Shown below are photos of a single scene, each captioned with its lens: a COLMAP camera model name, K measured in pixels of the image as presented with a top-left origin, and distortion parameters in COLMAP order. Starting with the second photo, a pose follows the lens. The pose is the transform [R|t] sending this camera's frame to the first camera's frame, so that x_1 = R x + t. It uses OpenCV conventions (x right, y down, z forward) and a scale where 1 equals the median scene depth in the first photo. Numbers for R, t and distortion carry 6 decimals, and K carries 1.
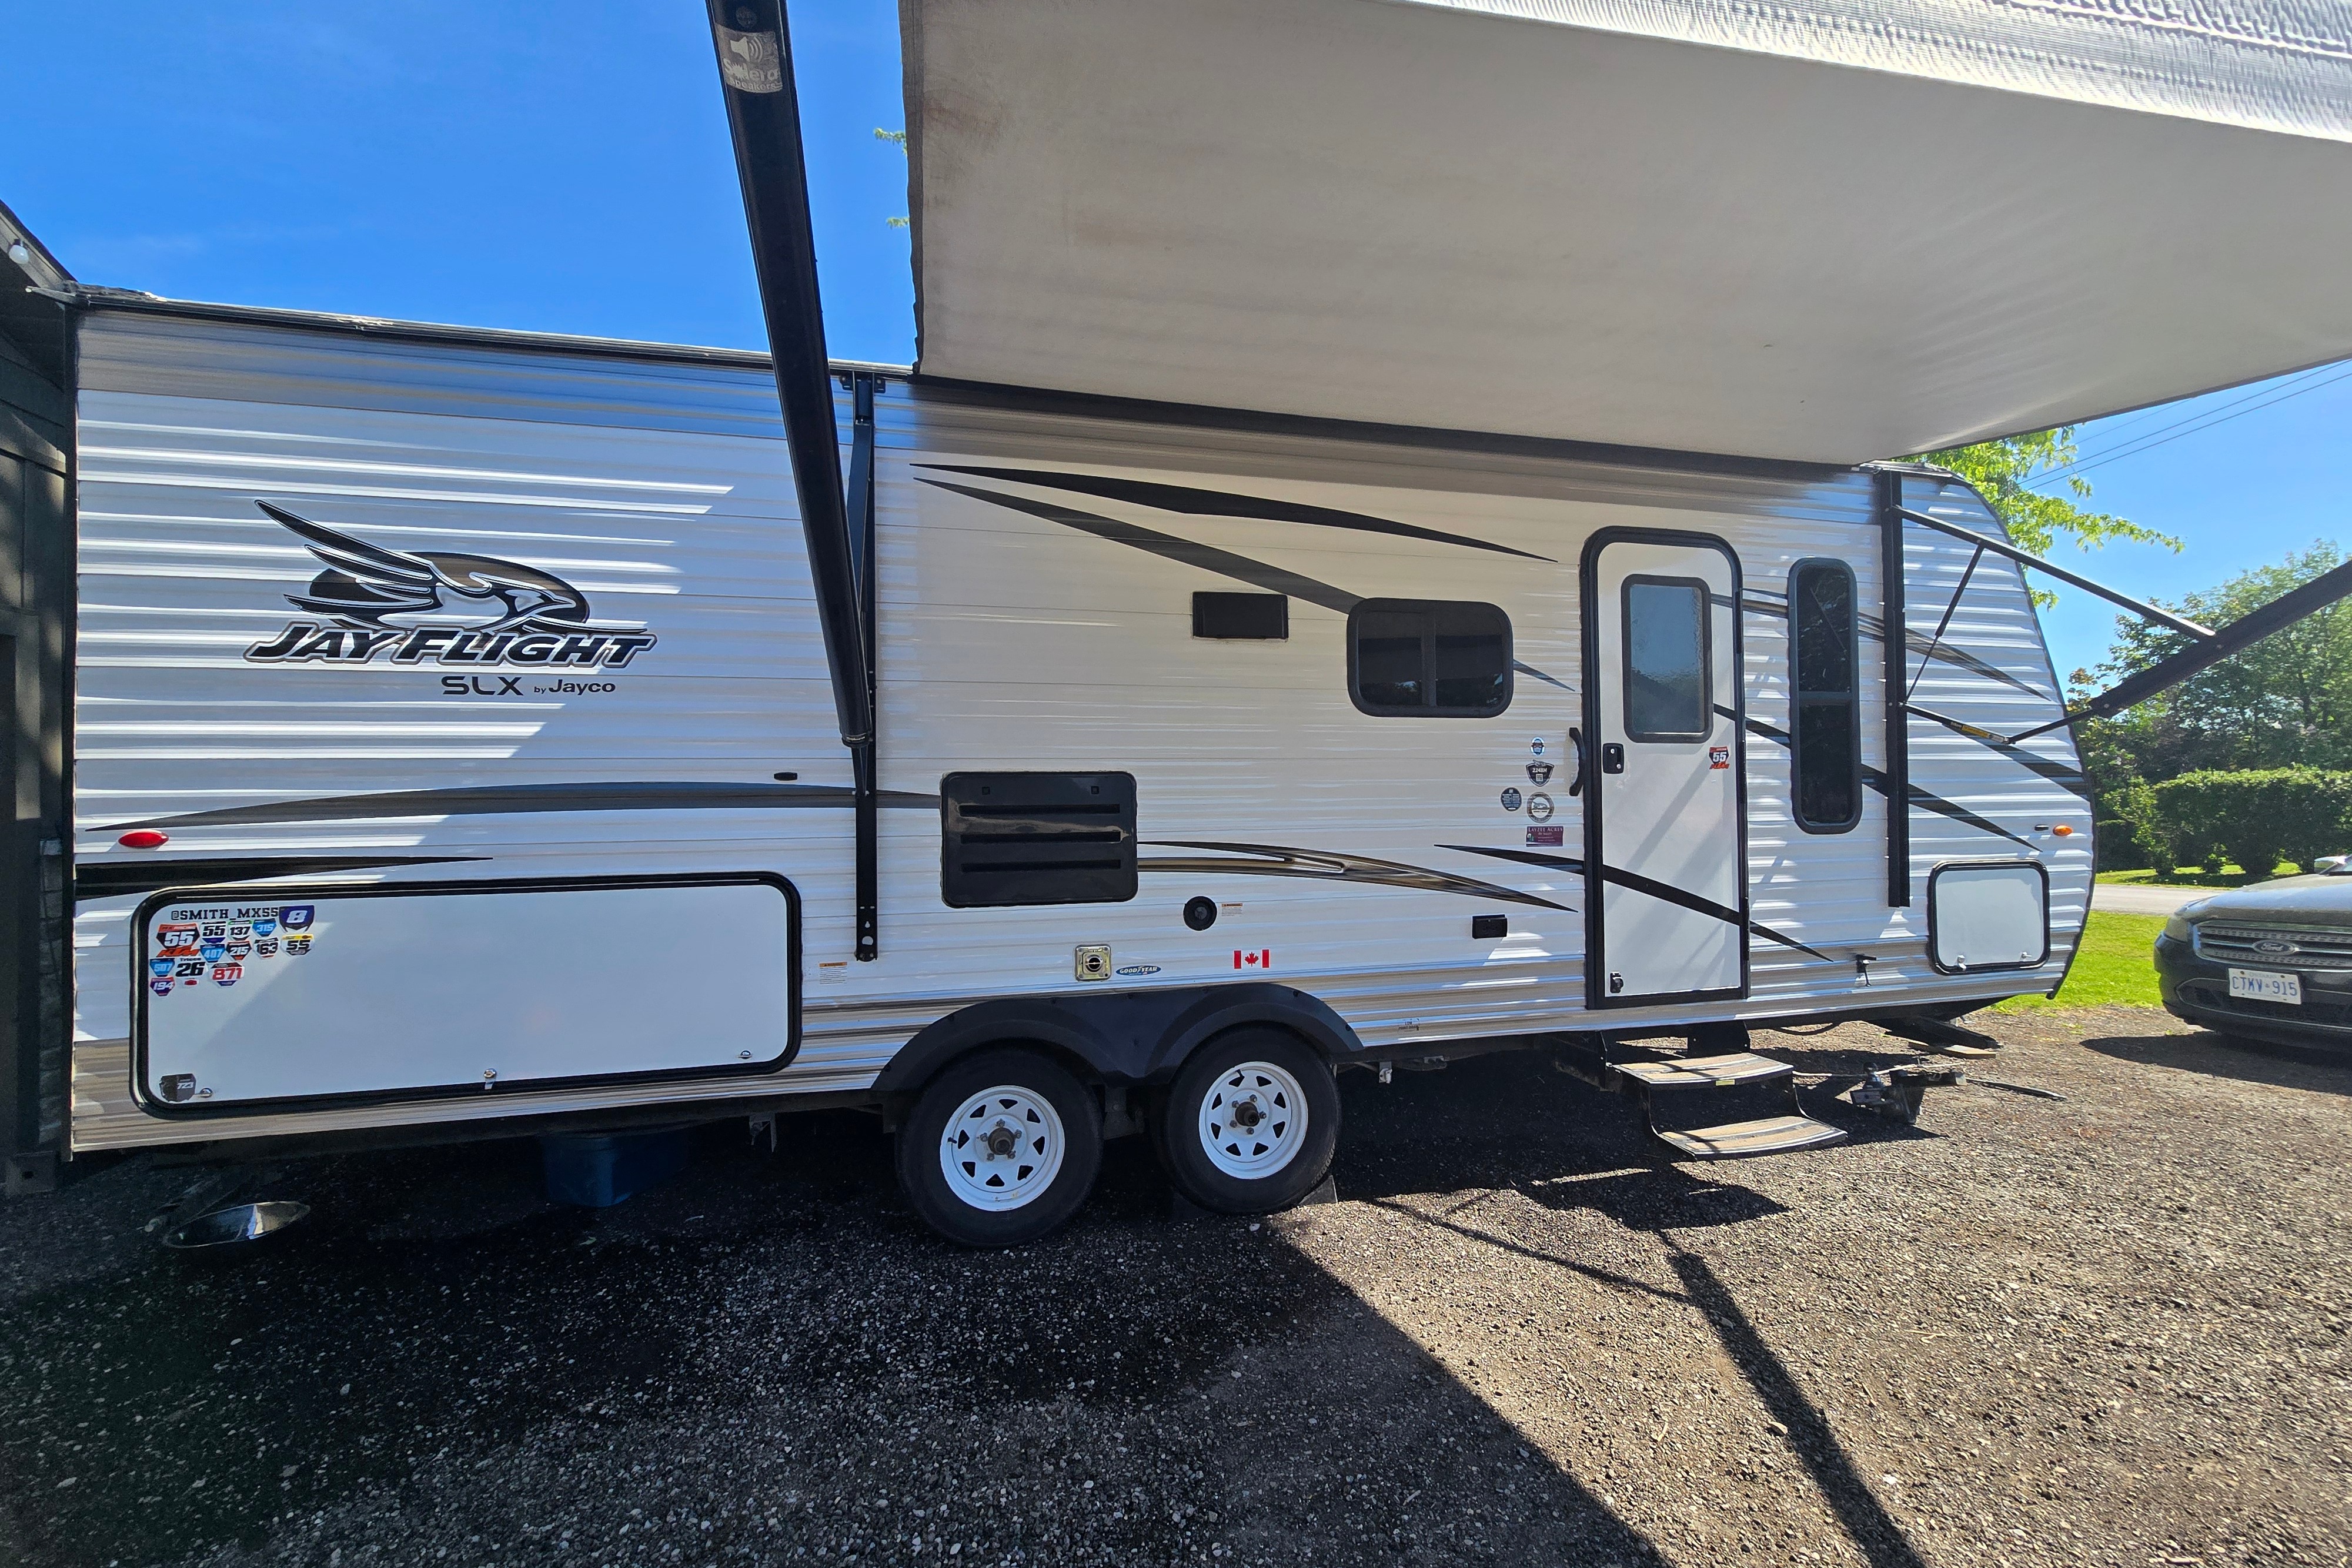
lens RADIAL K [[937.7, 0, 1181.4], [0, 937.7, 794.6], [0, 0, 1]] dist [-0.007214, -0.000006]
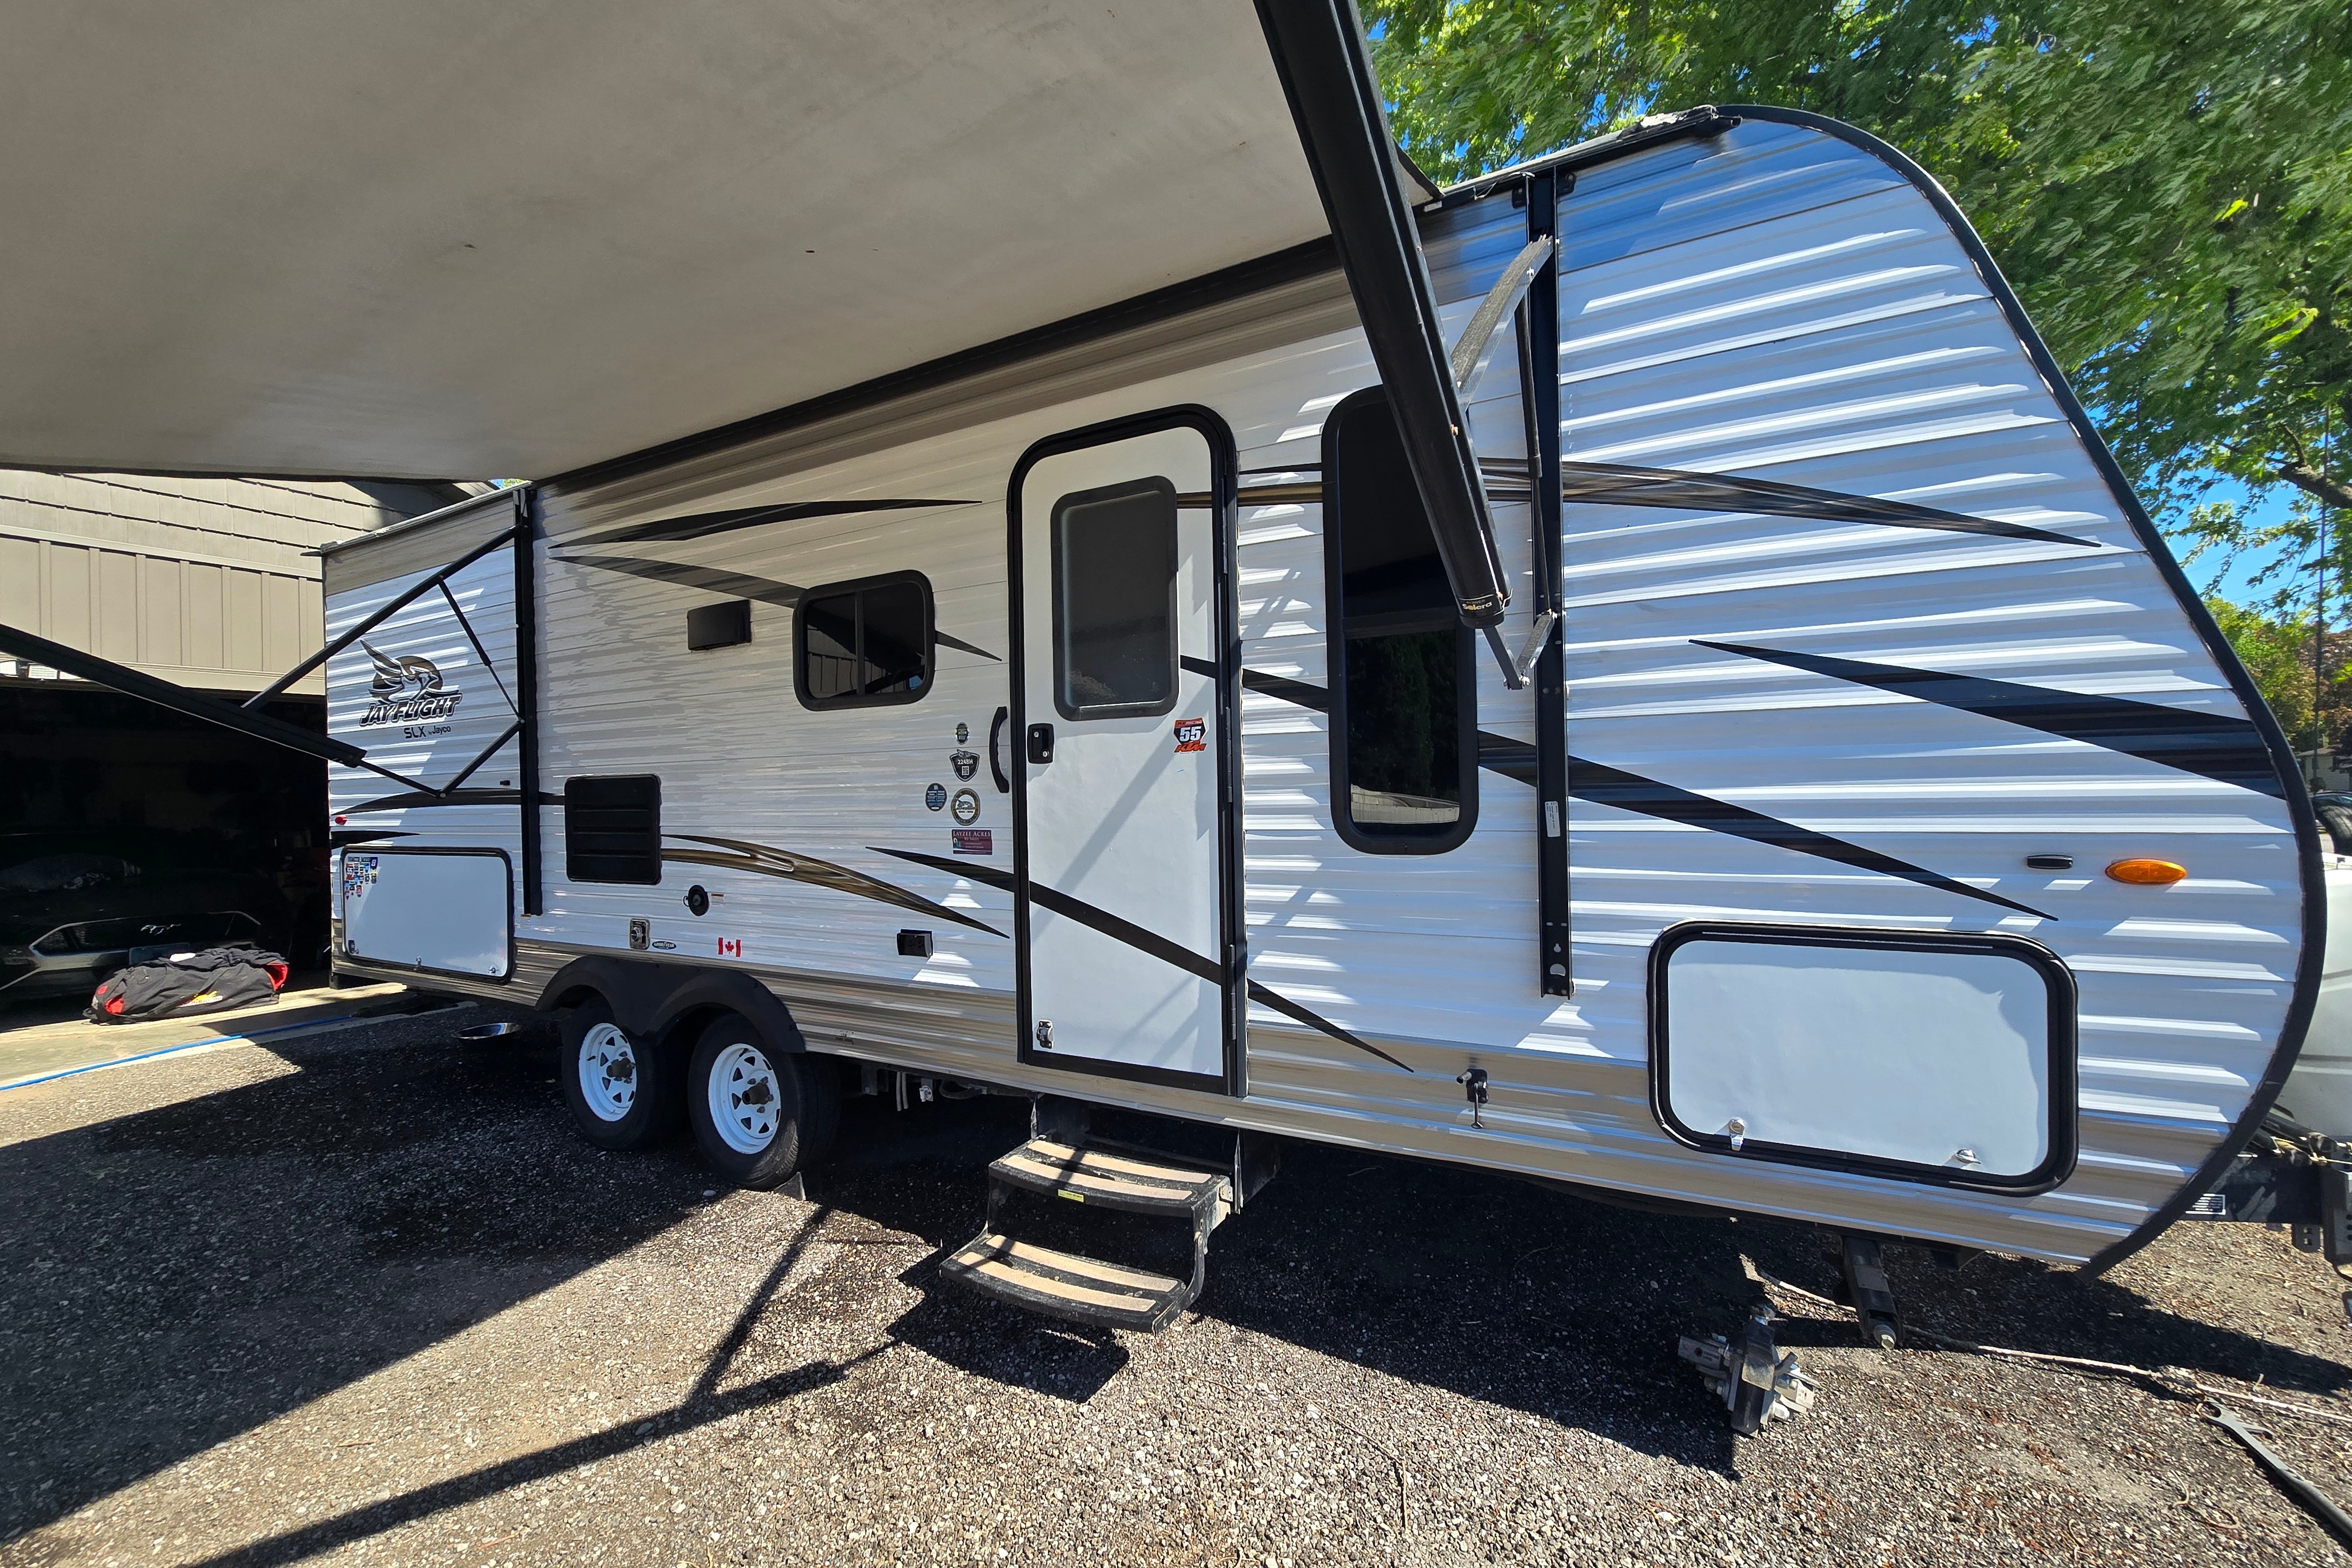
lens RADIAL K [[937.7, 0, 1181.4], [0, 937.7, 794.6], [0, 0, 1]] dist [-0.007214, -0.000006]
pose [[0.739124, 0.000657, -0.673569, 1.164350], [0.016674, 0.999675, 0.019271, -0.010536], [0.673363, -0.025475, 0.738873, 0.557302]]
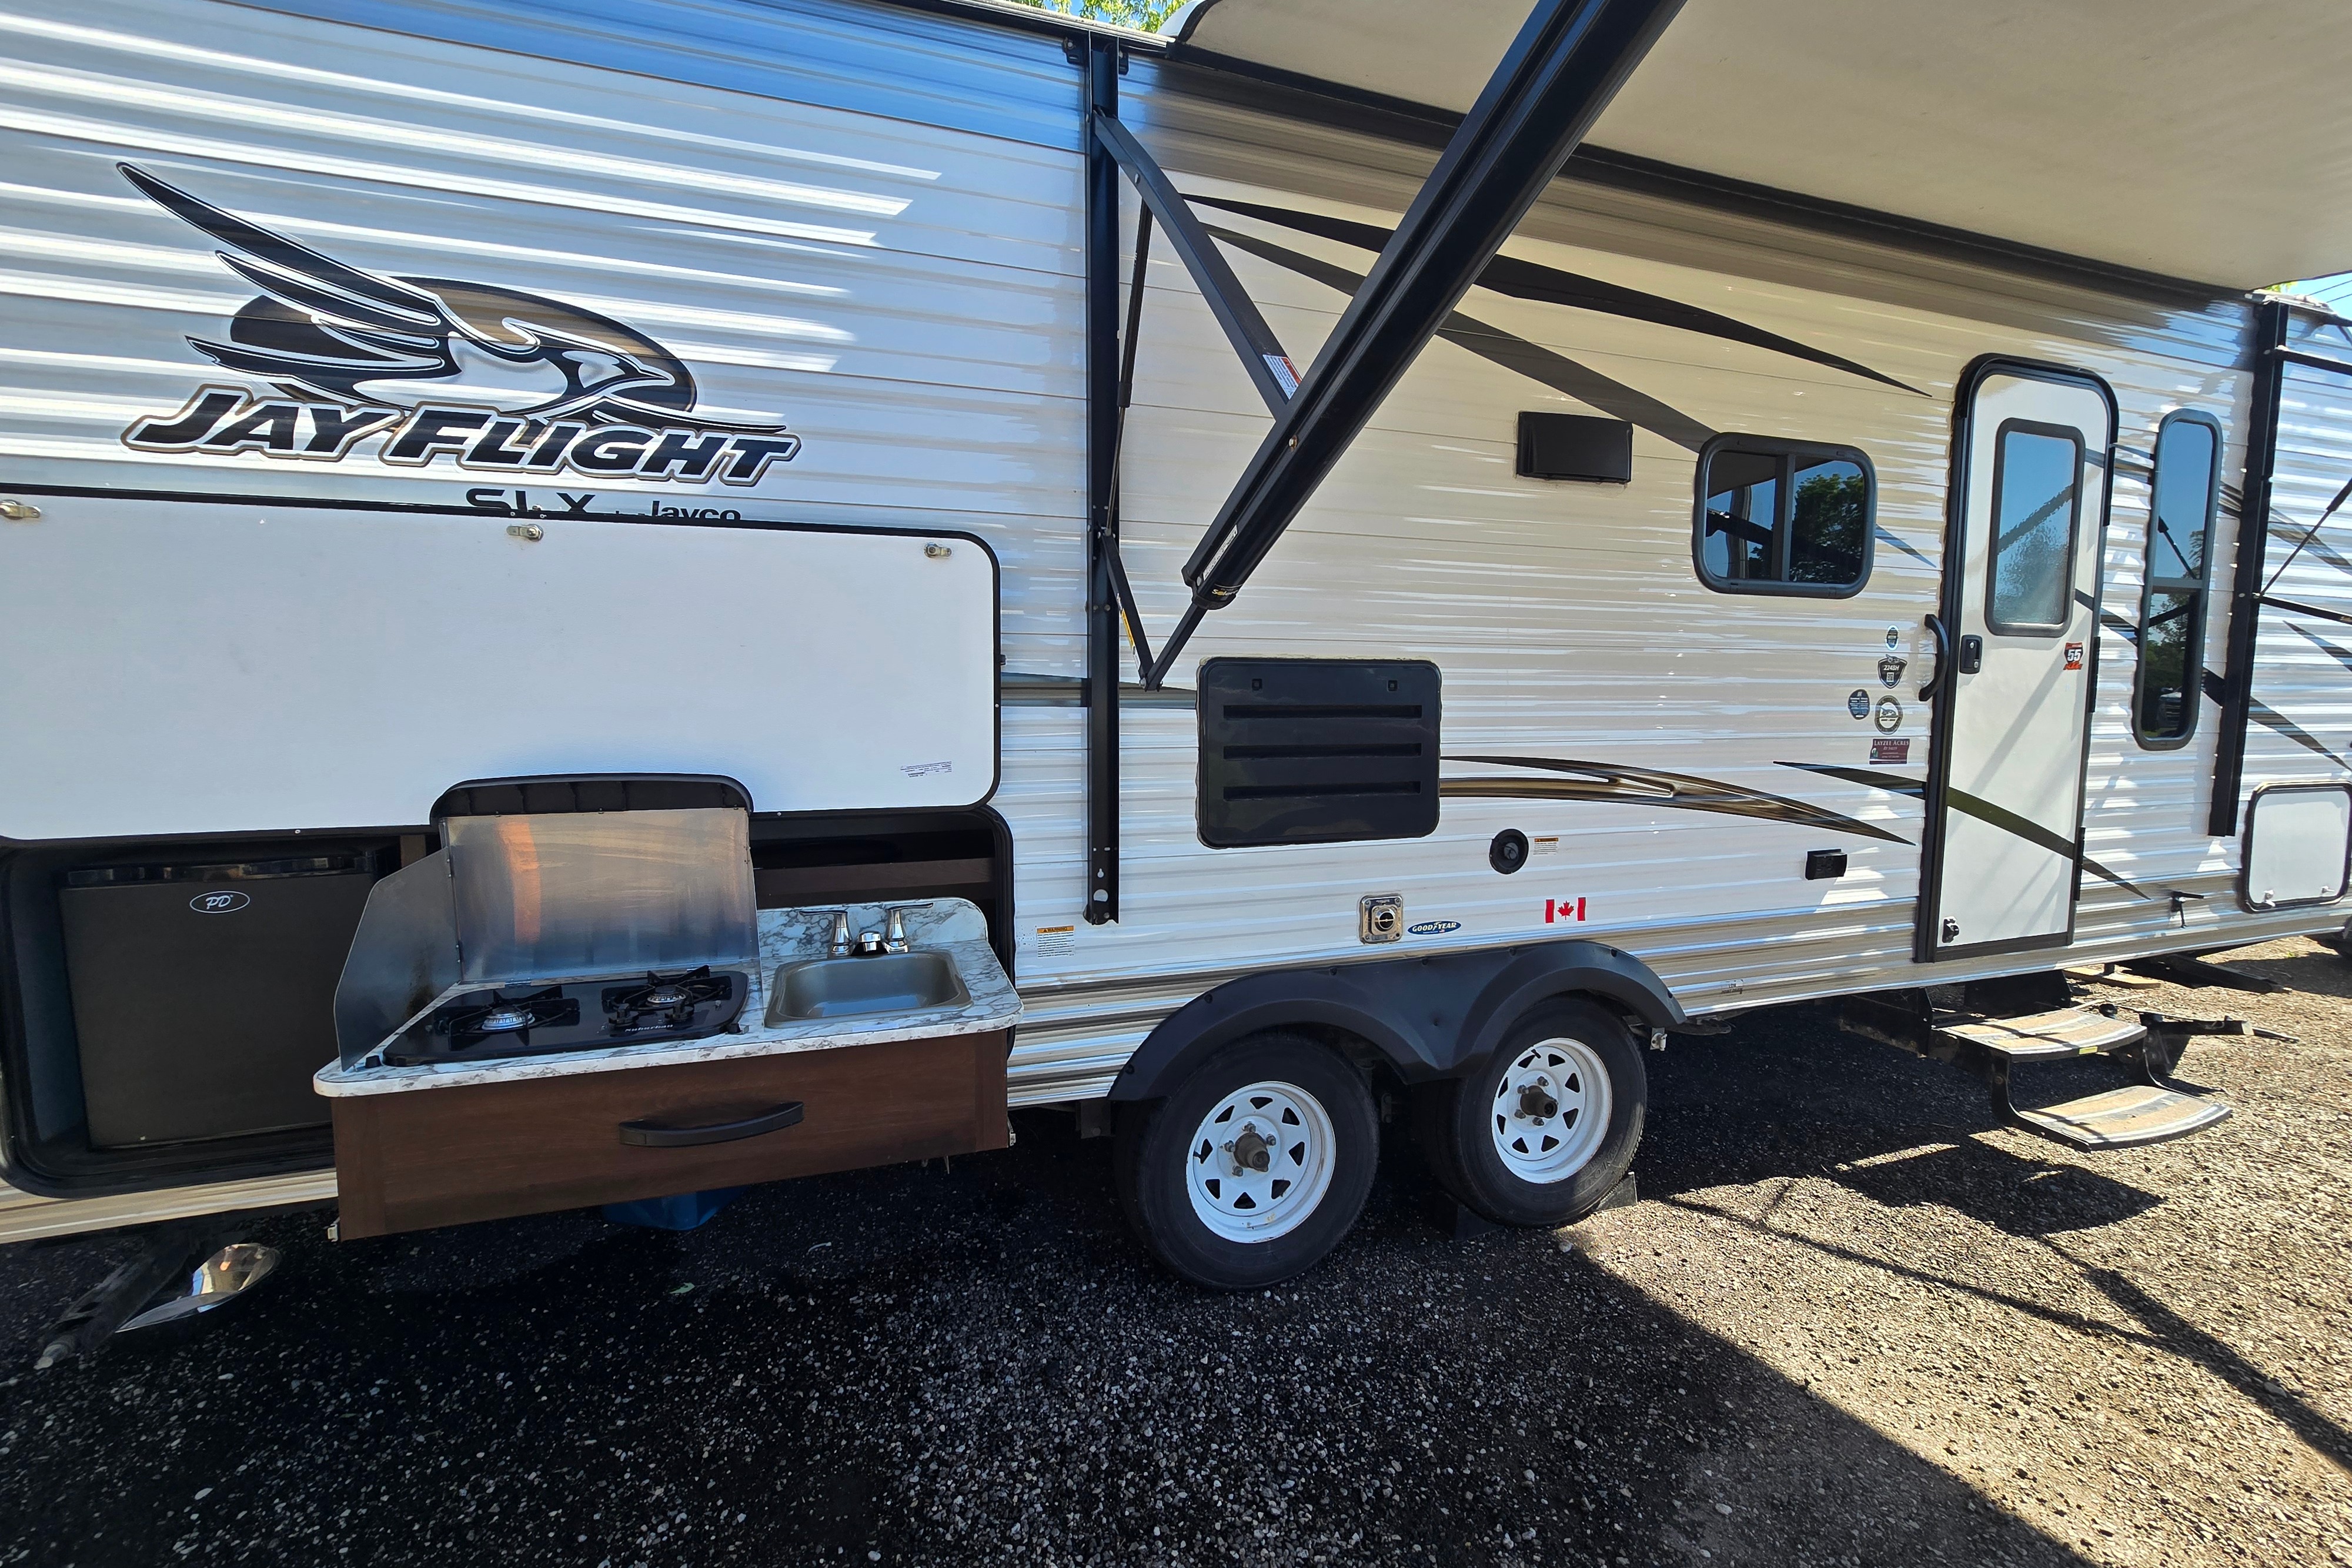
lens RADIAL K [[944.9, 0, 1176.0], [0, 944.9, 784.0], [0, 0, 1]] dist [-0.009761, 0.002539]
pose [[0.997508, 0.005636, 0.070335, -0.294931], [-0.012536, 0.995101, 0.098062, 0.001375], [-0.069437, -0.098699, 0.992692, 0.264718]]
